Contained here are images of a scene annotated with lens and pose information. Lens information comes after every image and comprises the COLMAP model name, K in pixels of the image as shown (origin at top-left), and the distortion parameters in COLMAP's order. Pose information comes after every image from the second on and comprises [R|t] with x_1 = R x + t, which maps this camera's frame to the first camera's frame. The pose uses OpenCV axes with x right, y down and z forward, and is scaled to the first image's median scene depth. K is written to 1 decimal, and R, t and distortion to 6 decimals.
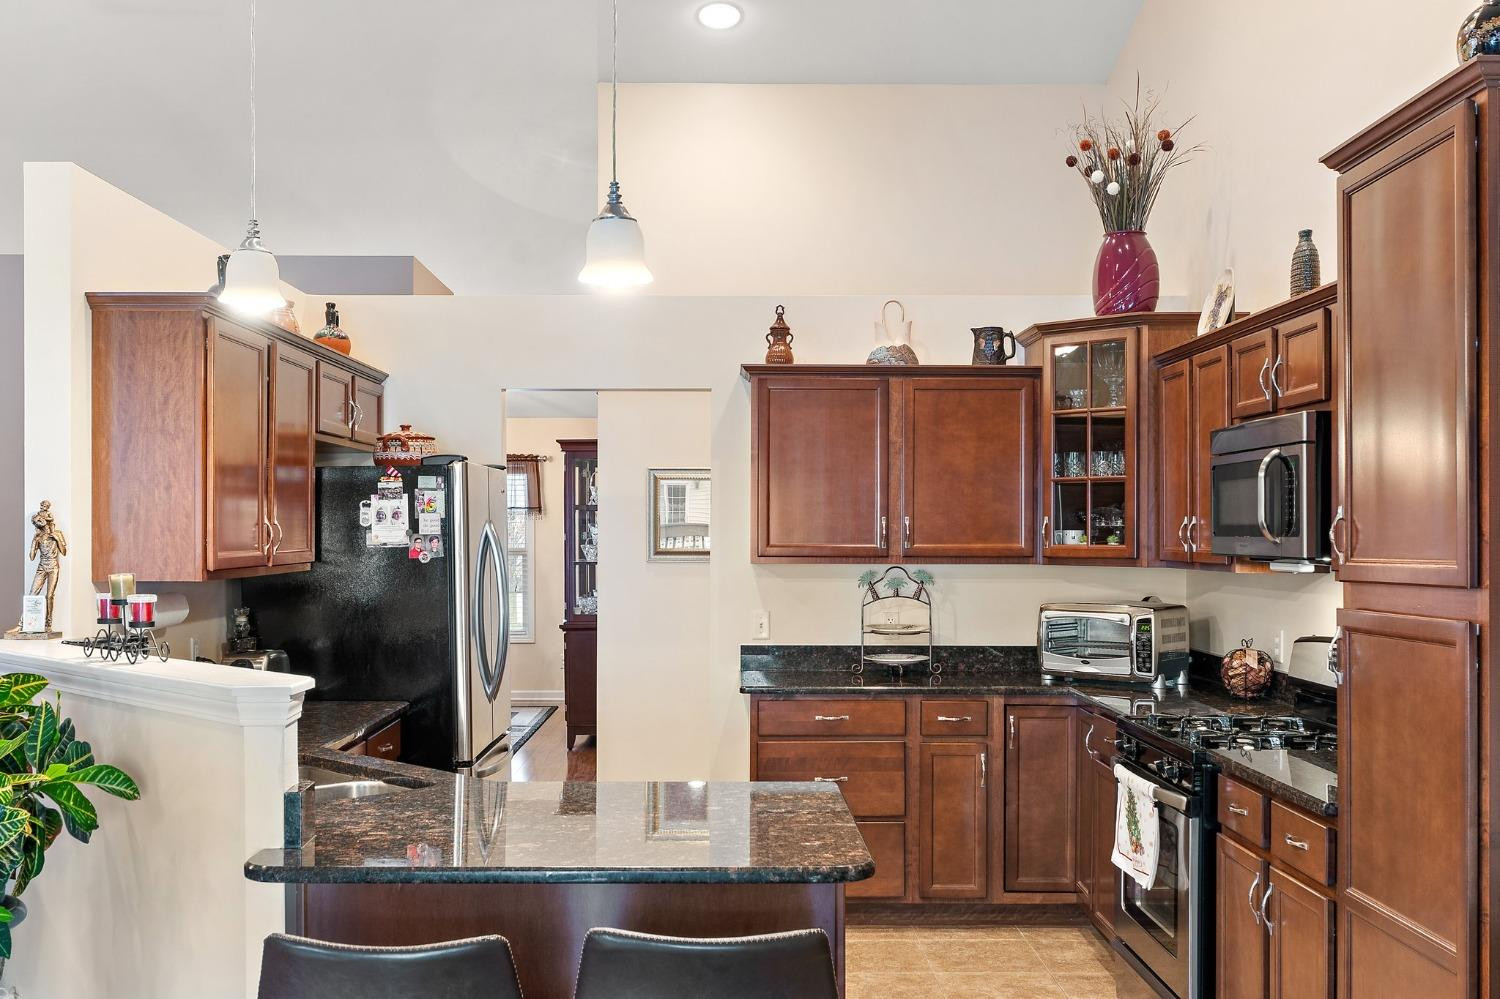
lens RADIAL K [[1482.4, 0, 742.4], [0, 1482.4, 527.6], [0, 0, 1]] dist [0.014688, 0.000000]
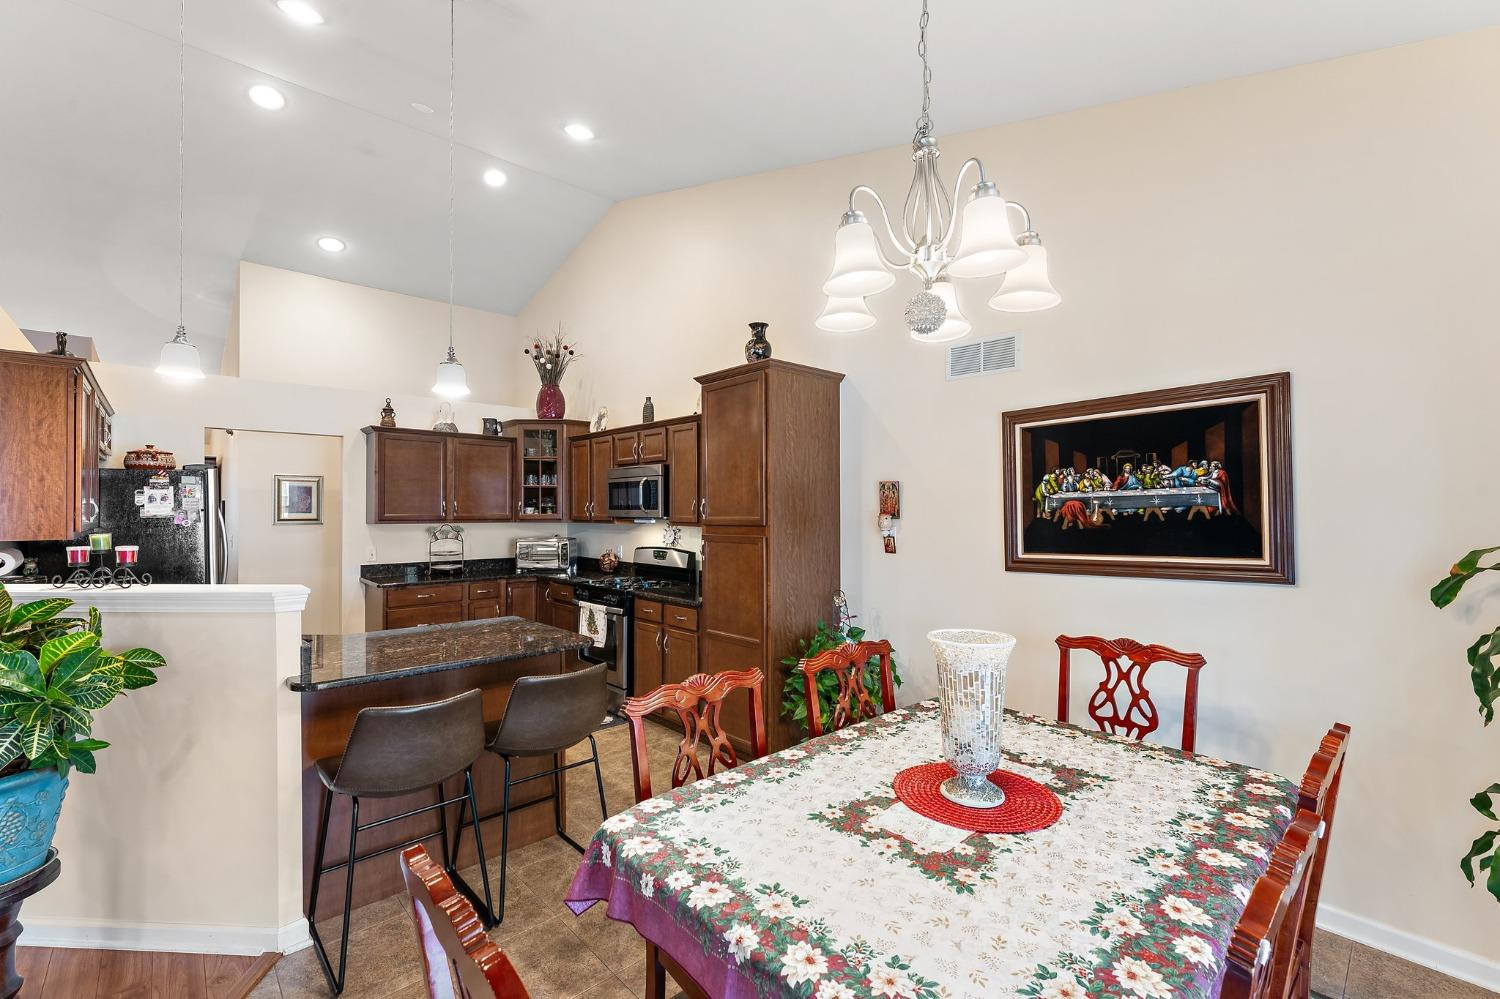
lens RADIAL K [[639.3, 0, 752.6], [0, 639.3, 509.4], [0, 0, 1]] dist [-0.005357, 0.001259]
pose [[0.739776, -0.001311, 0.672852, -0.204709], [-0.000723, 0.999996, 0.002743, 0.001377], [-0.672853, -0.002516, 0.739772, 0.005630]]
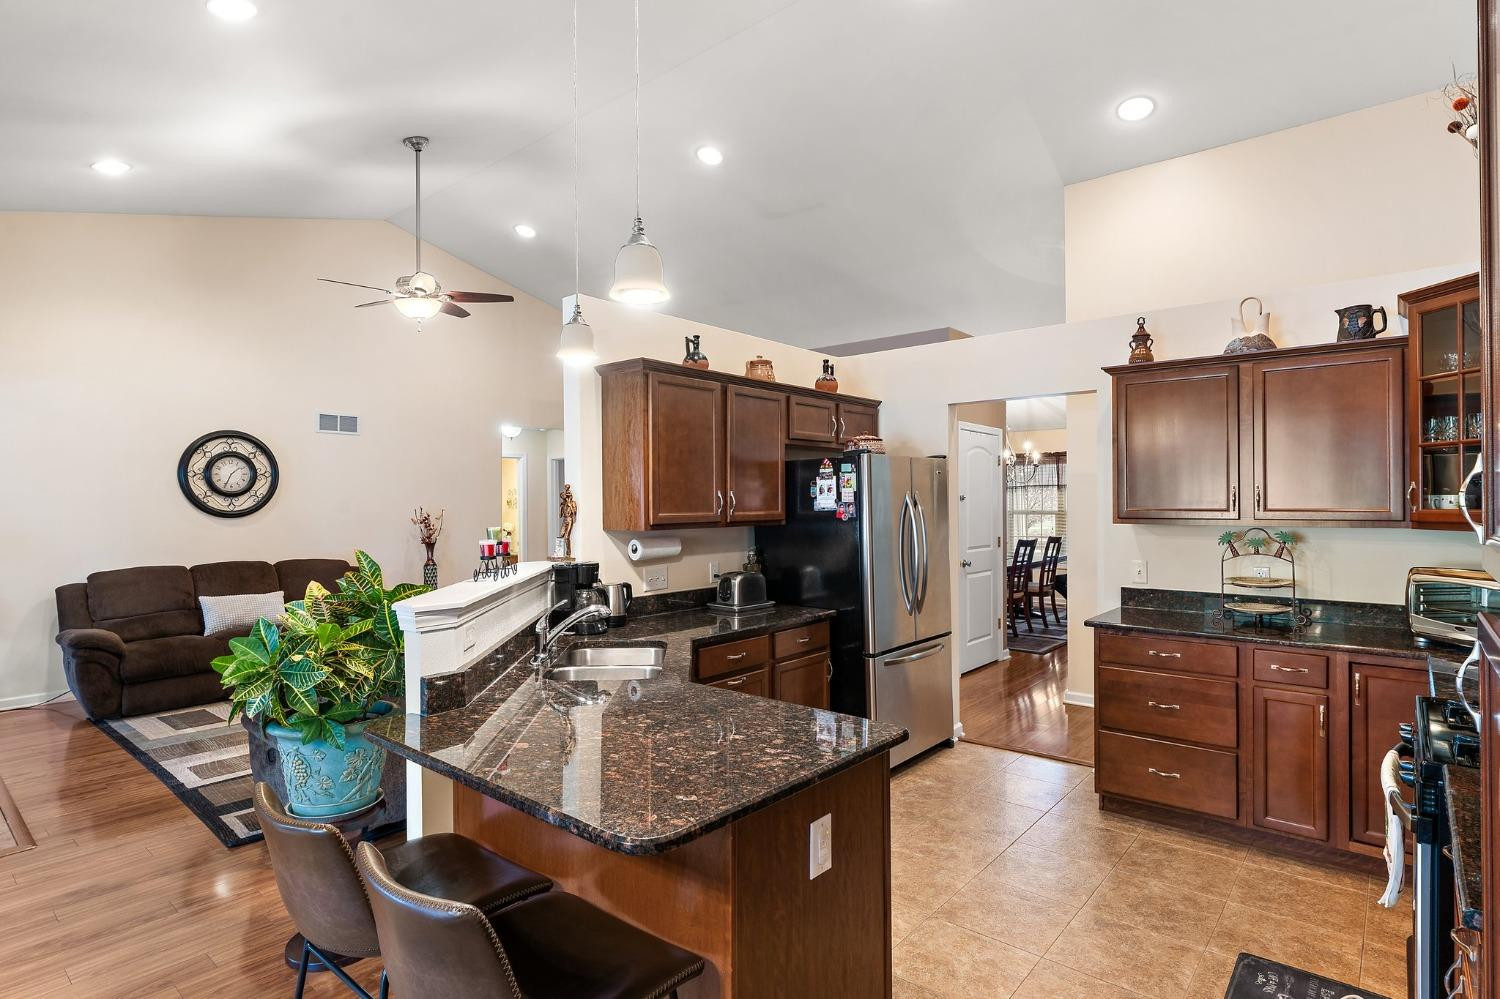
lens RADIAL K [[776.9, 0, 746.3], [0, 776.9, 499.2], [0, 0, 1]] dist [0.004466, -0.000263]
pose [[0.753261, -0.006829, -0.657686, 0.213889], [0.007876, 0.999968, -0.001363, 0.001788], [0.657675, -0.004154, 0.753291, 0.299146]]
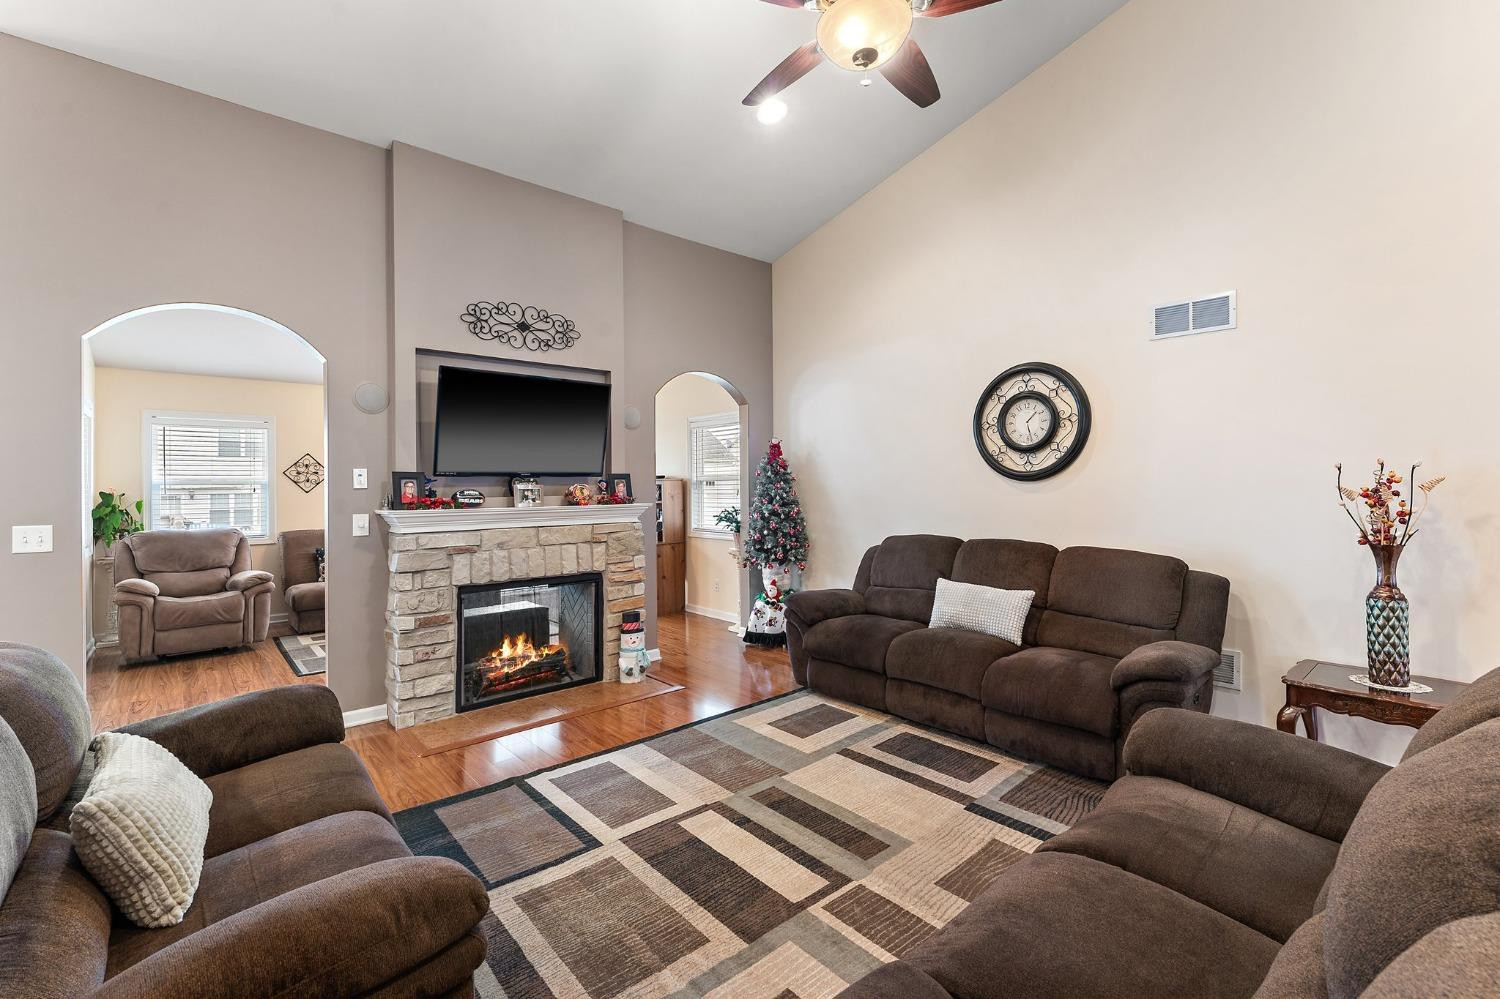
lens RADIAL K [[639.3, 0, 744.3], [0, 639.3, 482.1], [0, 0, 1]] dist [-0.005357, 0.001259]
pose [[-0.754876, 0.002225, -0.655863, -0.433868], [0.006574, 0.999970, -0.004175, 0.024226], [0.655834, -0.007463, -0.754868, 1.000493]]
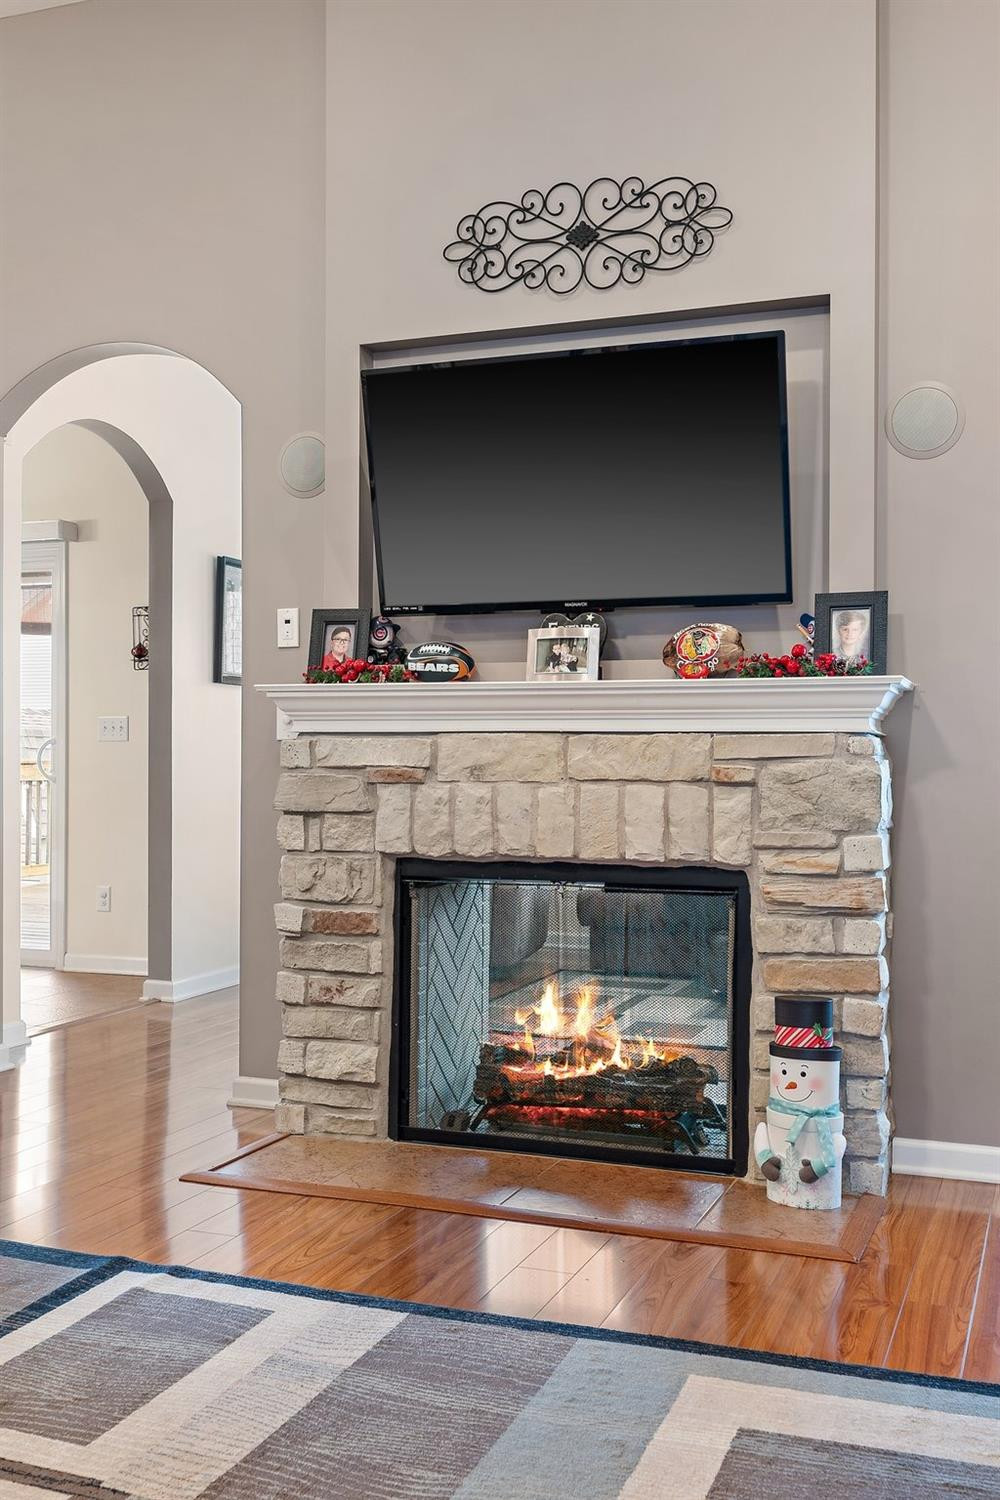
lens RADIAL K [[1482.4, 0, 515.5], [0, 1482.4, 759.8], [0, 0, 1]] dist [0.014688, 0.000000]
pose [[-0.935140, -0.005484, 0.354236, -0.943943], [-0.004855, 0.999985, 0.002666, 0.080689], [-0.354245, 0.000773, -0.935152, 0.929945]]
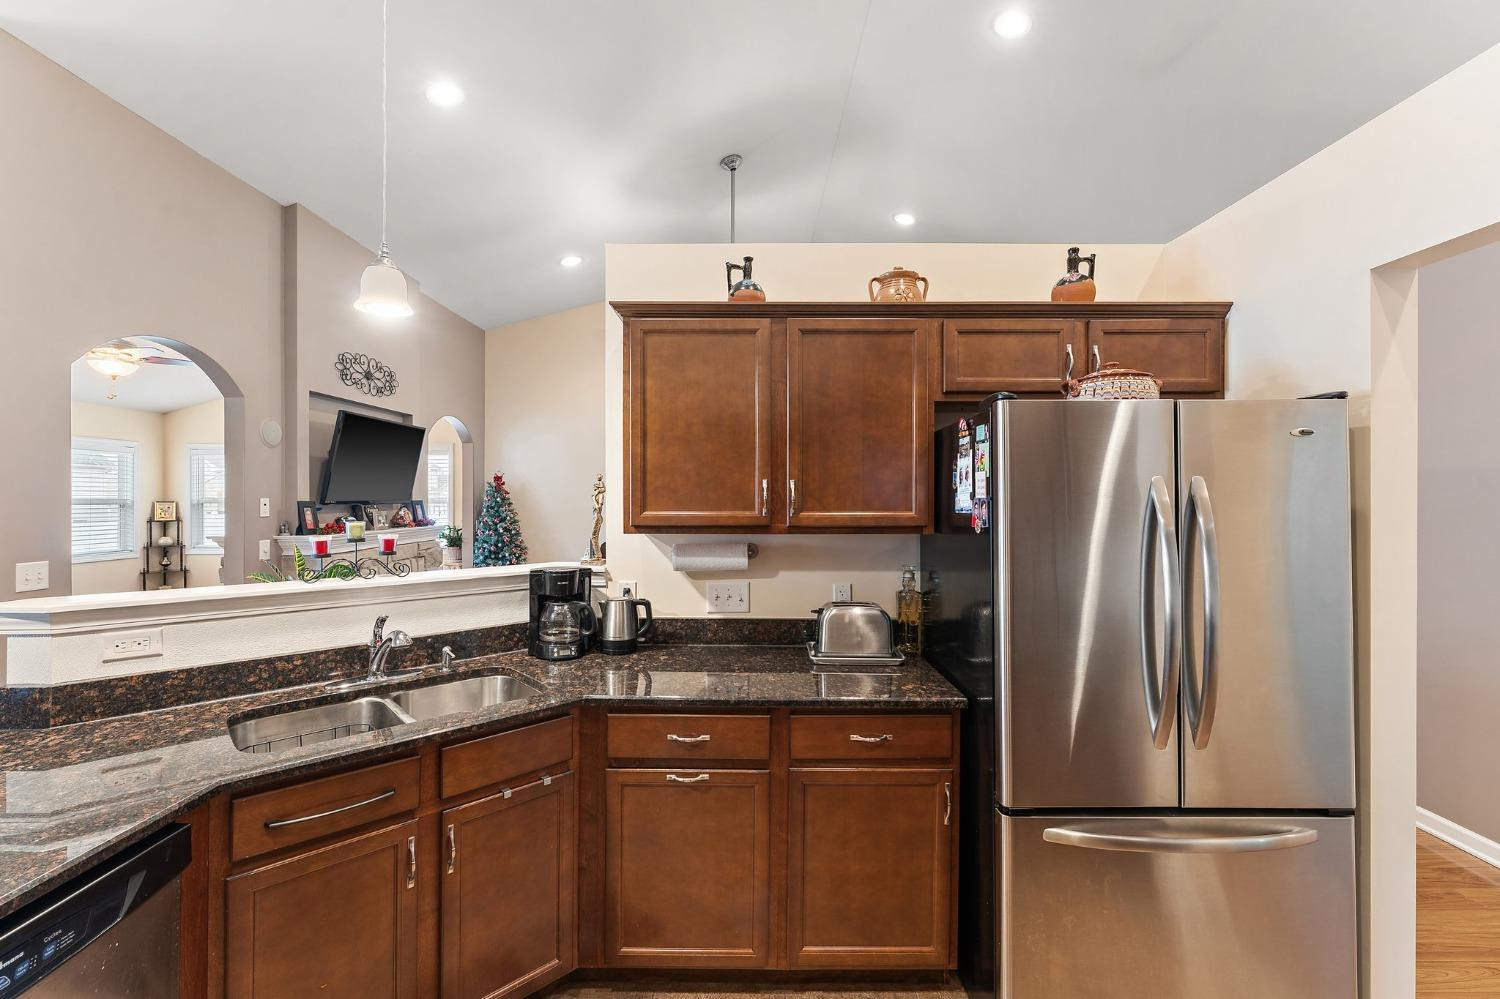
lens RADIAL K [[639.3, 0, 737.8], [0, 639.3, 493.2], [0, 0, 1]] dist [-0.005357, 0.001259]
pose [[-0.027397, -0.007117, -0.999599, 0.122658], [-0.001469, 0.999974, -0.007080, 0.004182], [0.999624, 0.001274, -0.027406, 0.797759]]
